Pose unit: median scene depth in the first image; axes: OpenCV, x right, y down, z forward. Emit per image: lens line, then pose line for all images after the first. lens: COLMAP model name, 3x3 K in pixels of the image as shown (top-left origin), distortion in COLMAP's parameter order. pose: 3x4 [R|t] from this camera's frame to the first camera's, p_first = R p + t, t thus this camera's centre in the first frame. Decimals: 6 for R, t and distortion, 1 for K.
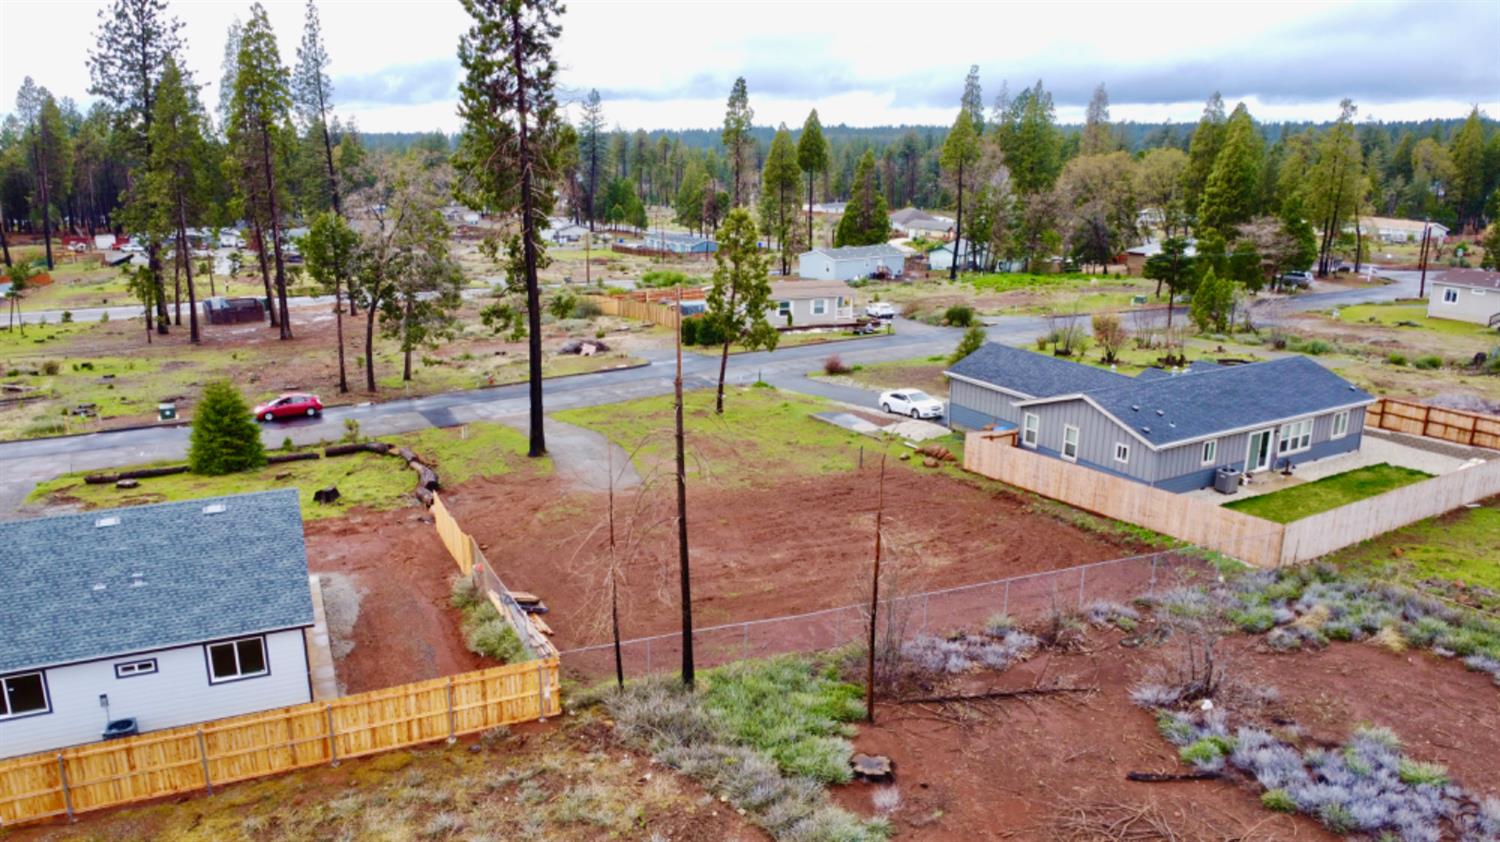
lens RADIAL K [[1082.7, 0, 744.7], [0, 1082.7, 428.9], [0, 0, 1]] dist [-0.025922, -0.014682]
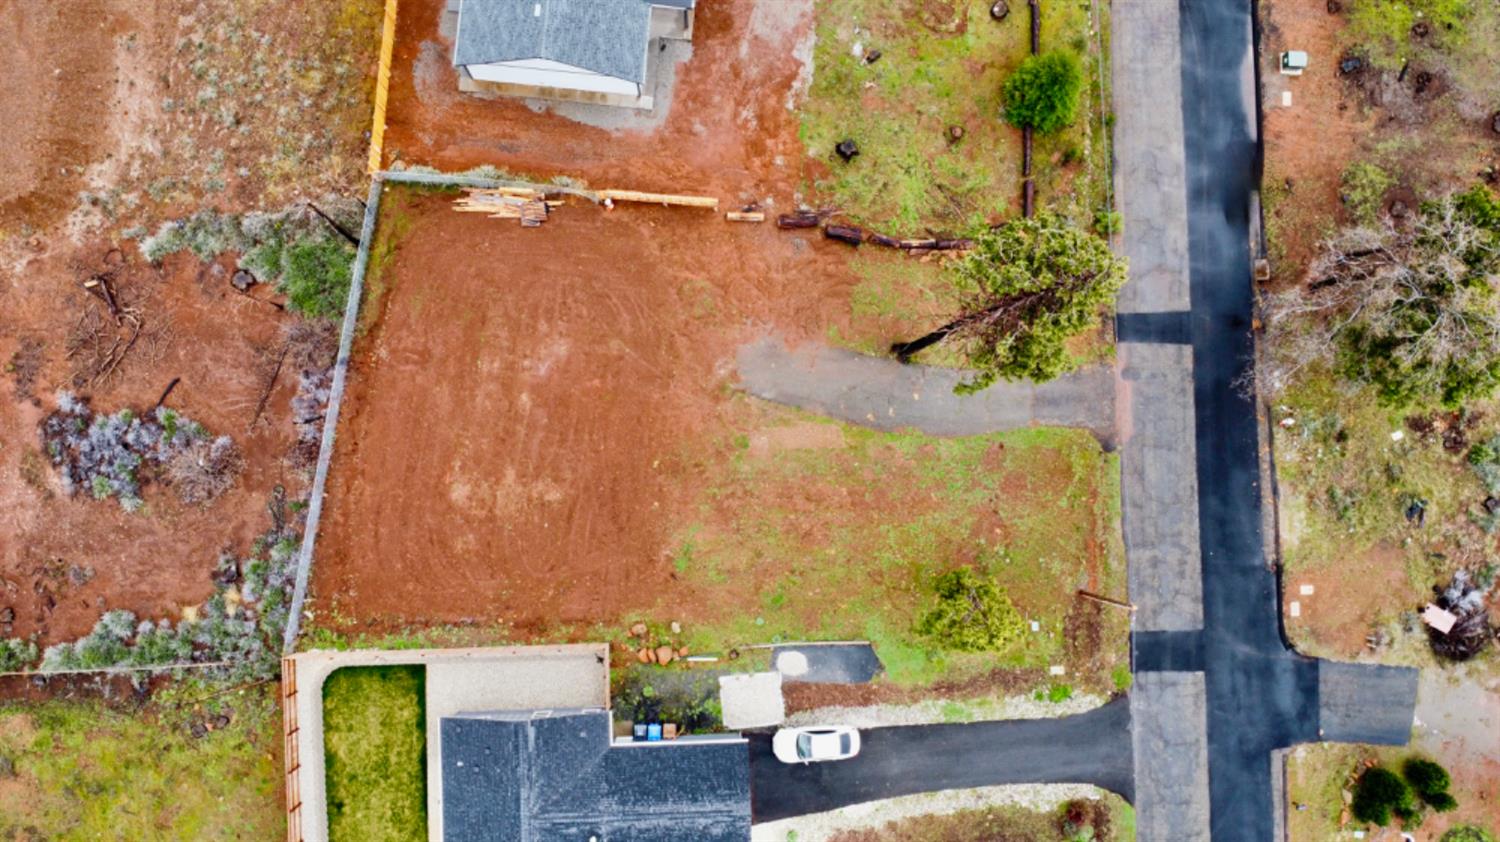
lens RADIAL K [[1082.7, 0, 744.7], [0, 1082.7, 428.9], [0, 0, 1]] dist [-0.025922, -0.014682]
pose [[-0.488339, 0.871459, -0.045658, -0.007560], [-0.272387, -0.102513, 0.956711, -0.974223], [0.829054, 0.479636, 0.287435, 0.641007]]
